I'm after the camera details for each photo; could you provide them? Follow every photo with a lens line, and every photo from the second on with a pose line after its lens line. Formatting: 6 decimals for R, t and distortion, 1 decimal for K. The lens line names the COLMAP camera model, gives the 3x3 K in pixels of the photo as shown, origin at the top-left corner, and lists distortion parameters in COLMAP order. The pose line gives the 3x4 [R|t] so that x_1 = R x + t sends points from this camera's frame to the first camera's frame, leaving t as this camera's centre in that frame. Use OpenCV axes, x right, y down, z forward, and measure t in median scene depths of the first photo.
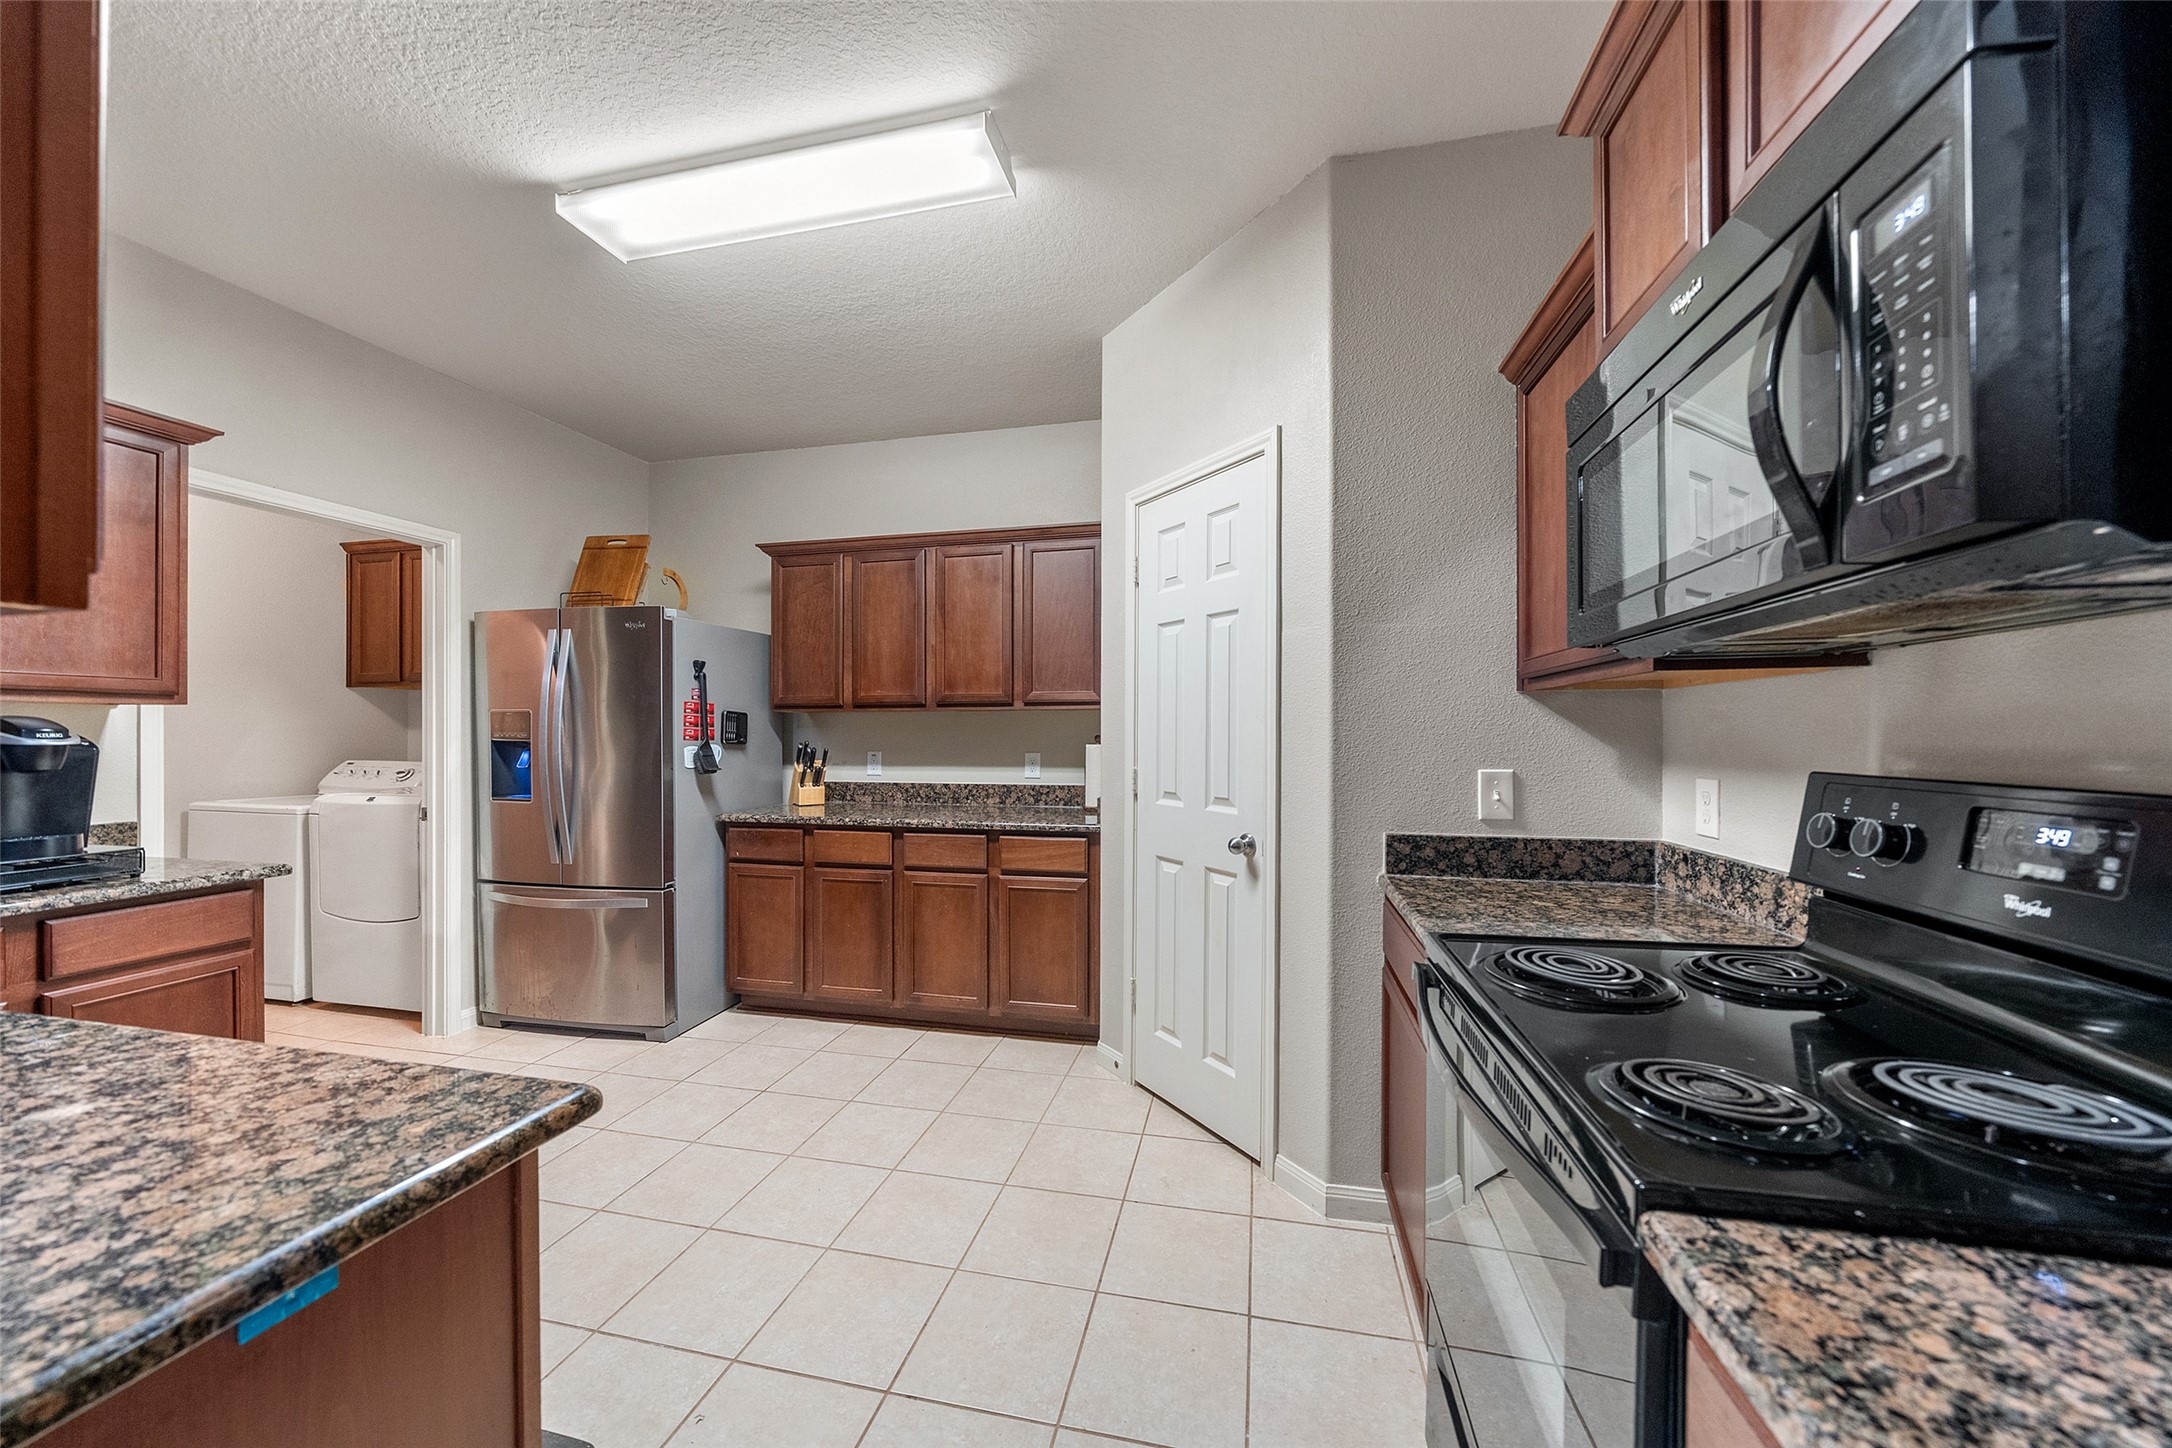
lens RADIAL K [[750.0, 0, 1091.8], [0, 750.0, 731.2], [0, 0, 1]] dist [-0.000998, -0.000061]
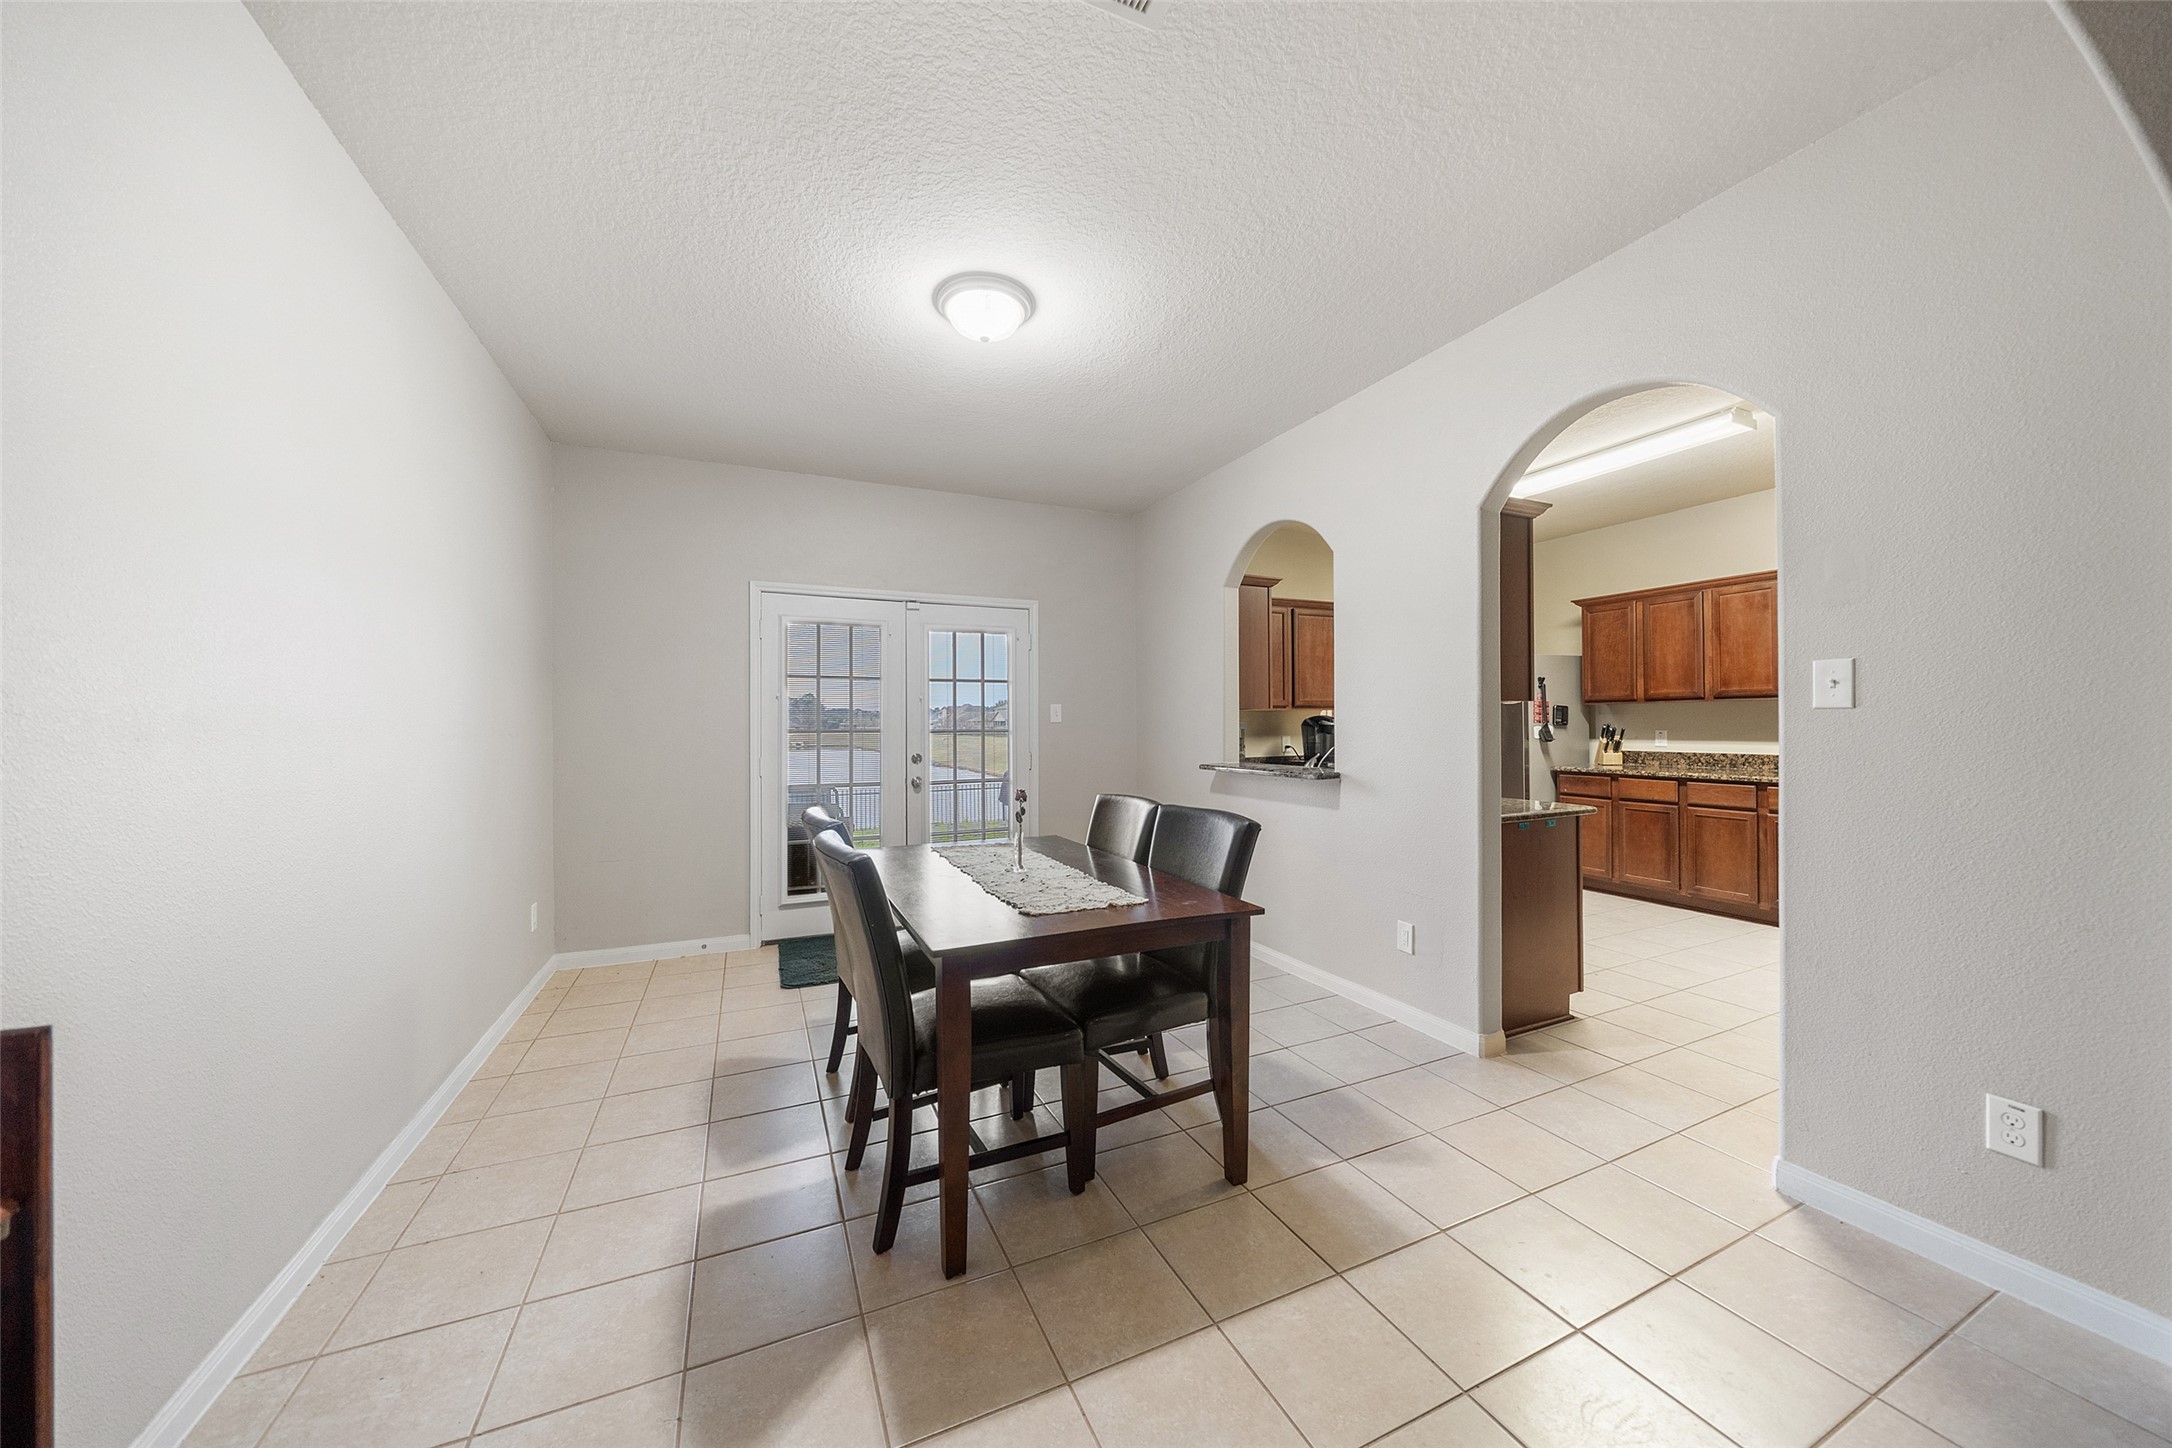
lens RADIAL K [[750.0, 0, 1097.0], [0, 750.0, 720.8], [0, 0, 1]] dist [-0.000998, -0.000061]
pose [[0.614054, -0.007818, -0.789225, 0.206479], [0.011460, 0.999934, -0.000988, -0.002562], [0.789181, -0.008438, 0.614103, -0.841207]]
